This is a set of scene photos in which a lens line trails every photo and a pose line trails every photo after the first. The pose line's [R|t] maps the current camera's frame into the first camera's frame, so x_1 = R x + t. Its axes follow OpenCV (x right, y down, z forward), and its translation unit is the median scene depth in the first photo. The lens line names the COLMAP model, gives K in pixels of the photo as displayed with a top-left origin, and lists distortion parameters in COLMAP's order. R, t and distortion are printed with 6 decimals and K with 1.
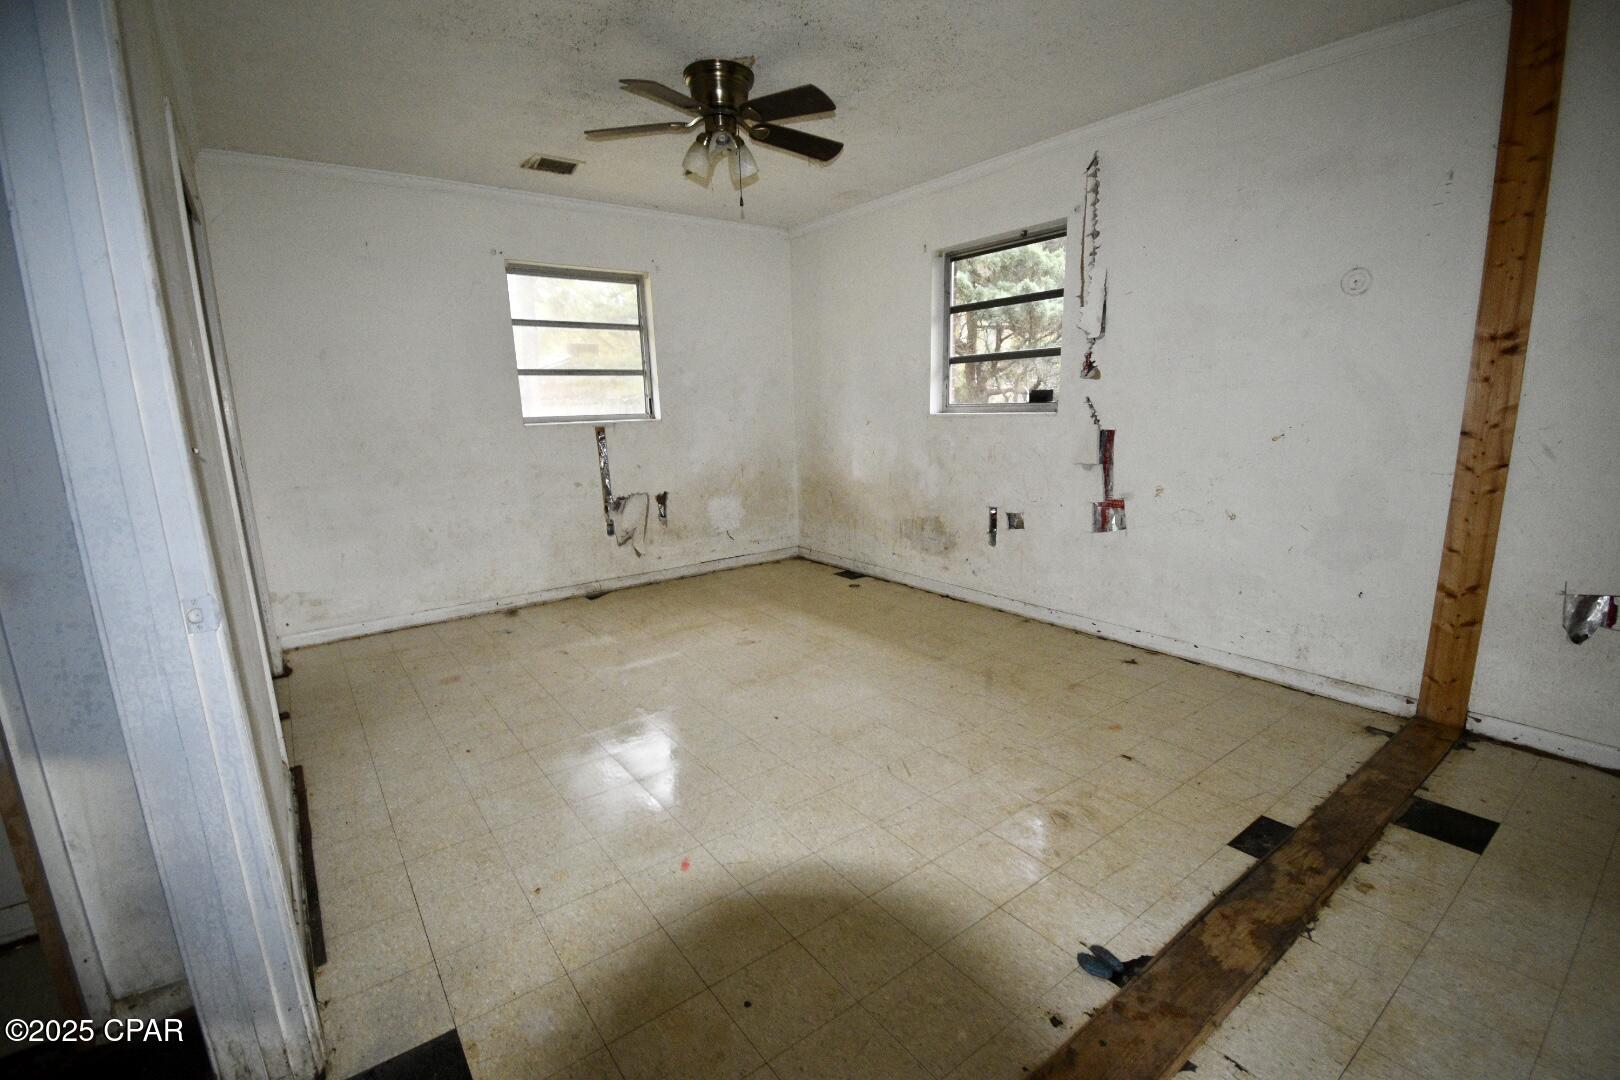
lens RADIAL K [[713.4, 0, 817.5], [0, 713.4, 548.6], [0, 0, 1]] dist [0.010561, -0.022310]
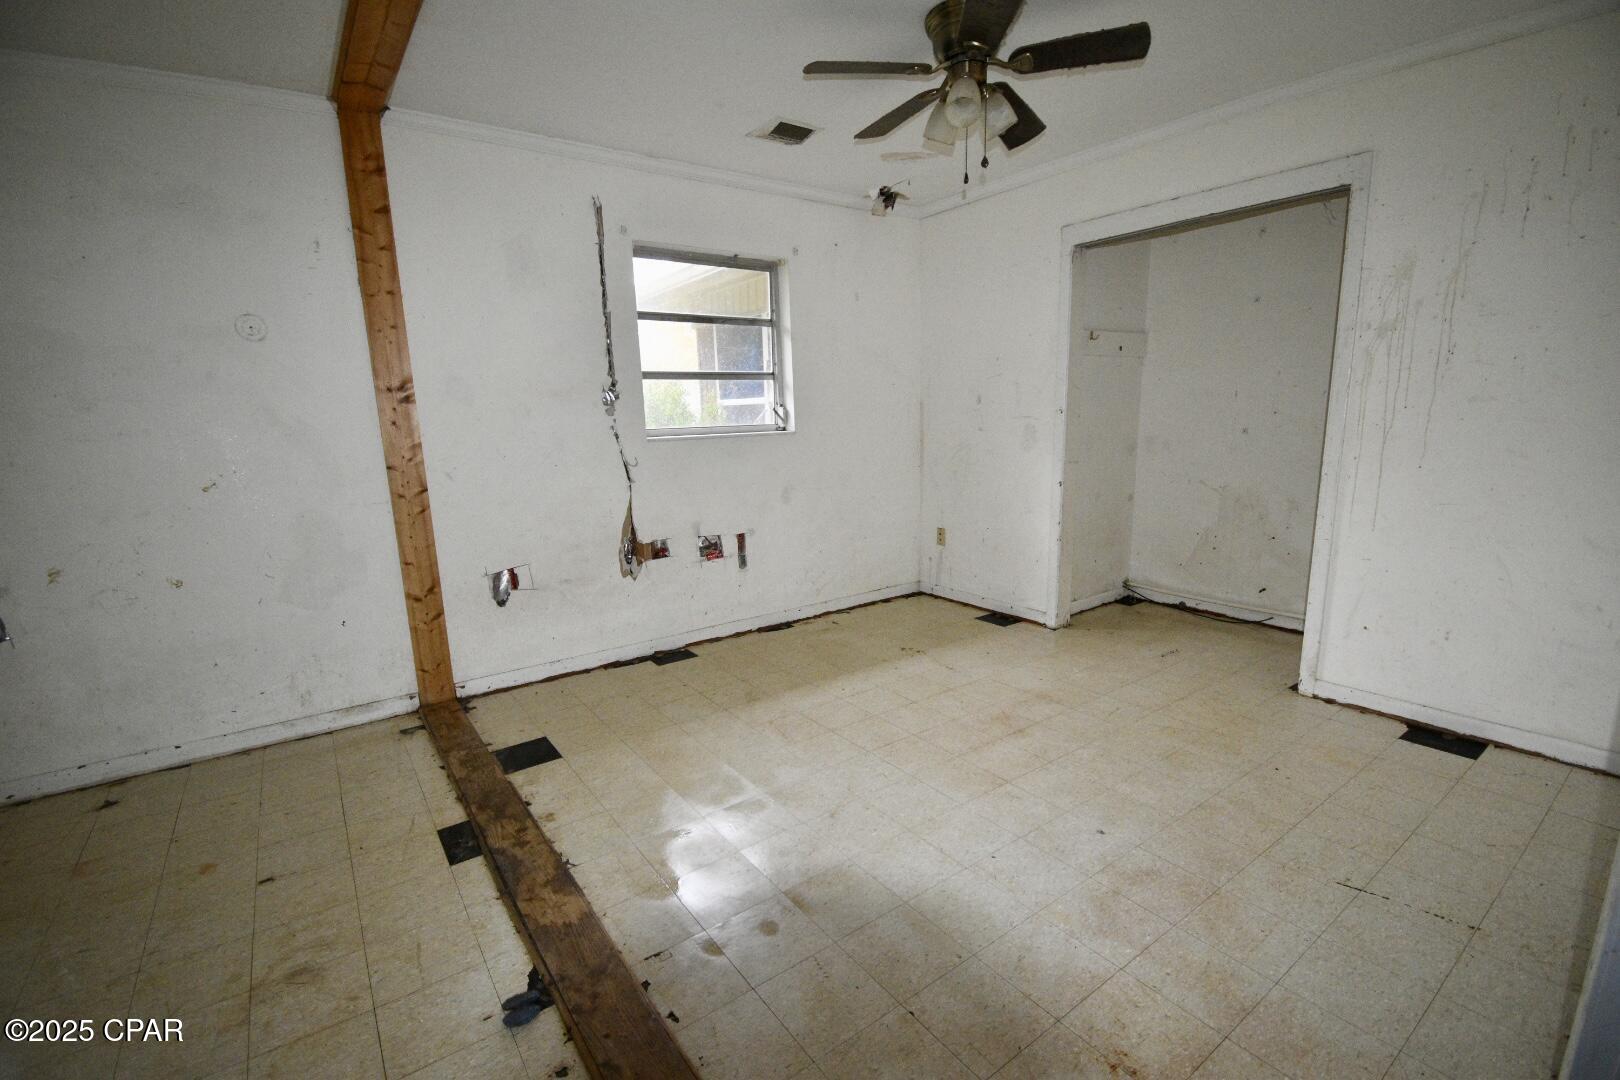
lens RADIAL K [[705.9, 0, 813.5], [0, 705.9, 549.4], [0, 0, 1]] dist [0.001599, -0.019271]
pose [[0.010392, -0.162328, 0.986682, -0.294143], [0.229304, 0.960828, 0.155660, -0.052428], [-0.973299, 0.224633, 0.047208, 0.284668]]
